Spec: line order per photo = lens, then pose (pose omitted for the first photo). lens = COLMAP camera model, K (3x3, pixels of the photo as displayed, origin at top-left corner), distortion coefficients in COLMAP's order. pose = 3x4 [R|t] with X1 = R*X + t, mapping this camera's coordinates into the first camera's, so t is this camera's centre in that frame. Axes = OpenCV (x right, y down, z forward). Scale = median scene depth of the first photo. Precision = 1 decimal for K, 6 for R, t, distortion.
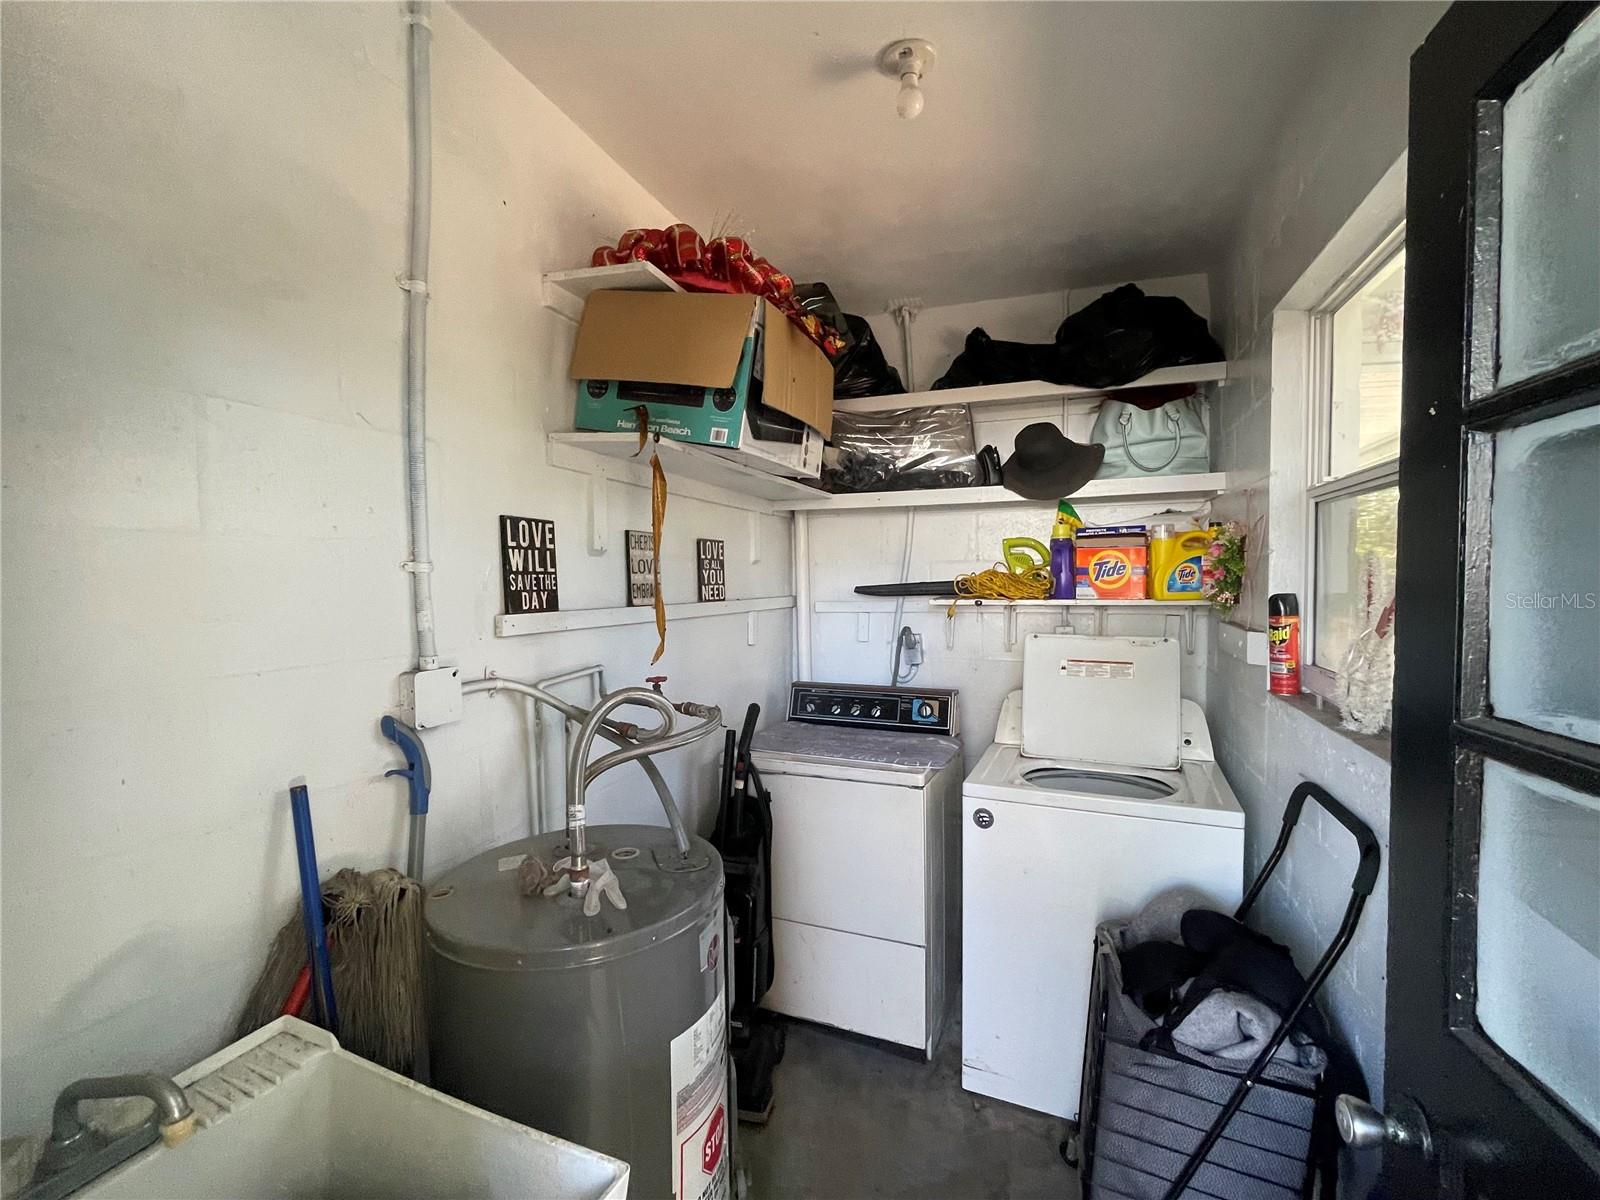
lens RADIAL K [[692.4, 0, 789.2], [0, 692.4, 603.2], [0, 0, 1]] dist [-0.003892, 0.001408]
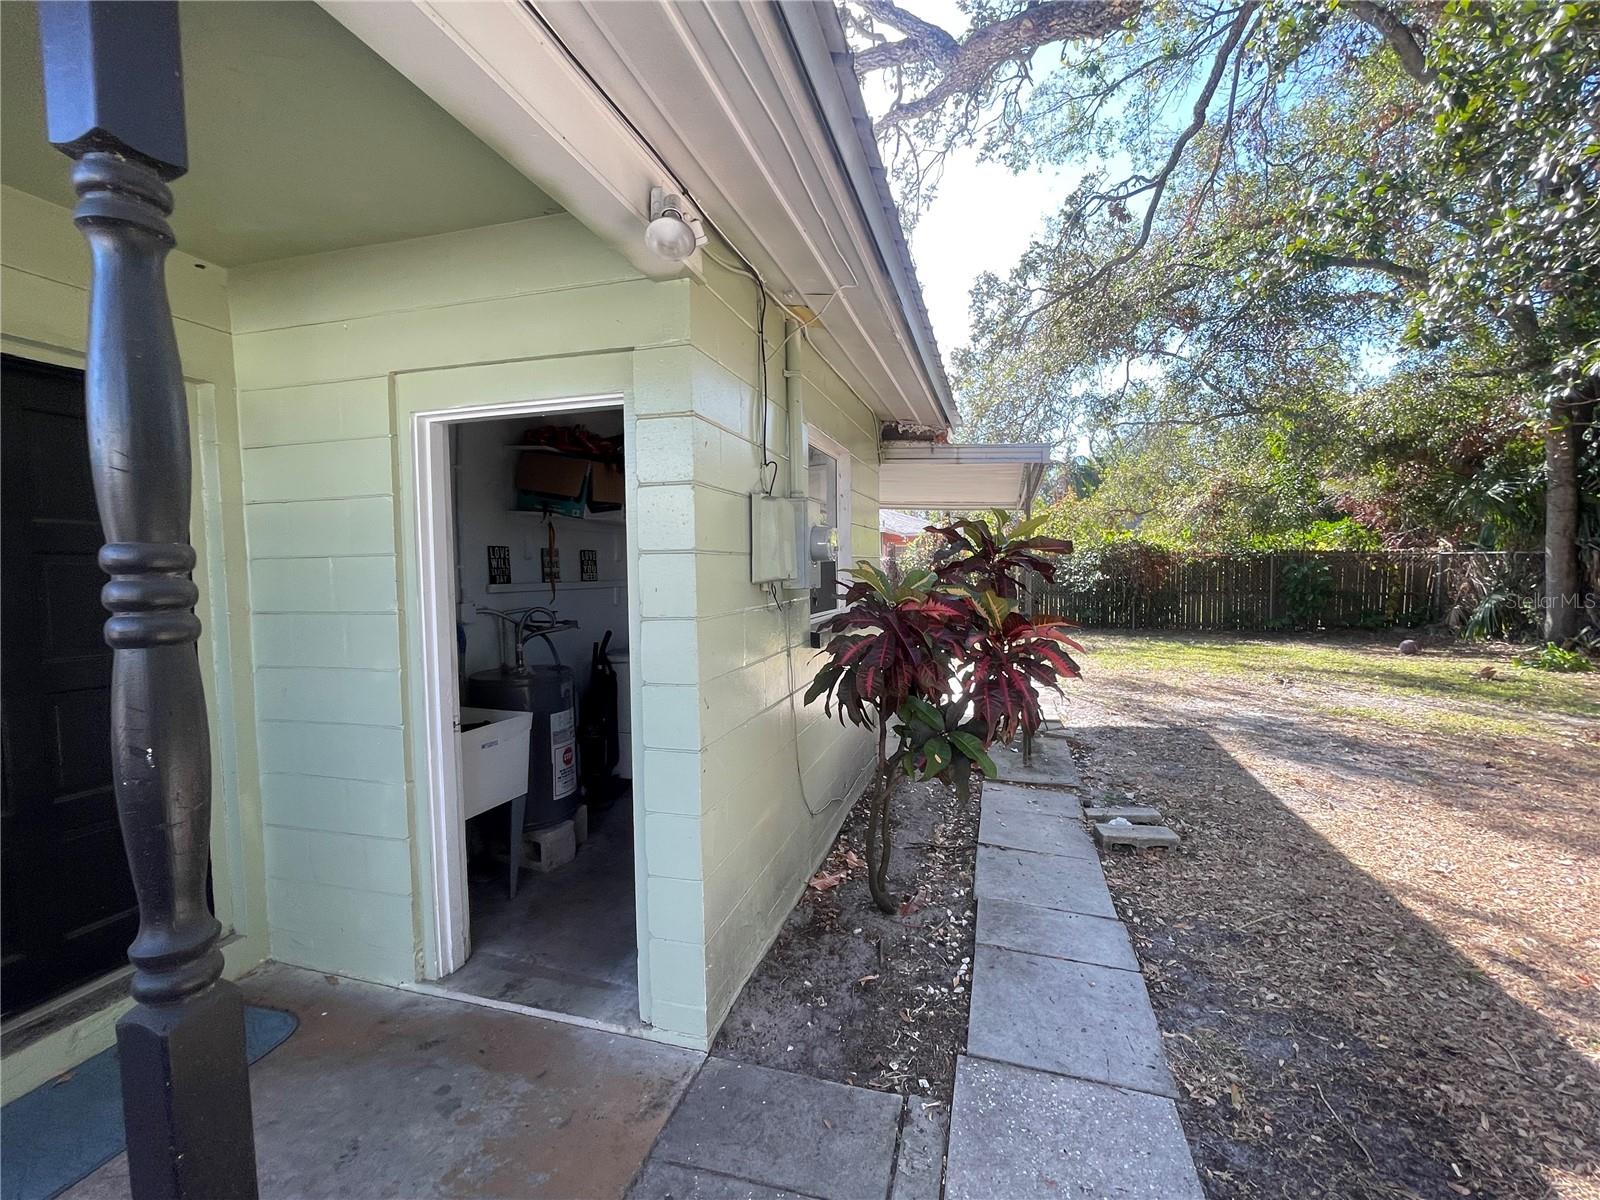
lens RADIAL K [[692.4, 0, 797.5], [0, 692.4, 607.2], [0, 0, 1]] dist [-0.003892, 0.001408]
pose [[0.996797, -0.008638, 0.079503, 0.473481], [0.007054, 0.999772, 0.020179, 0.052065], [-0.079659, -0.019553, 0.996630, -1.500682]]
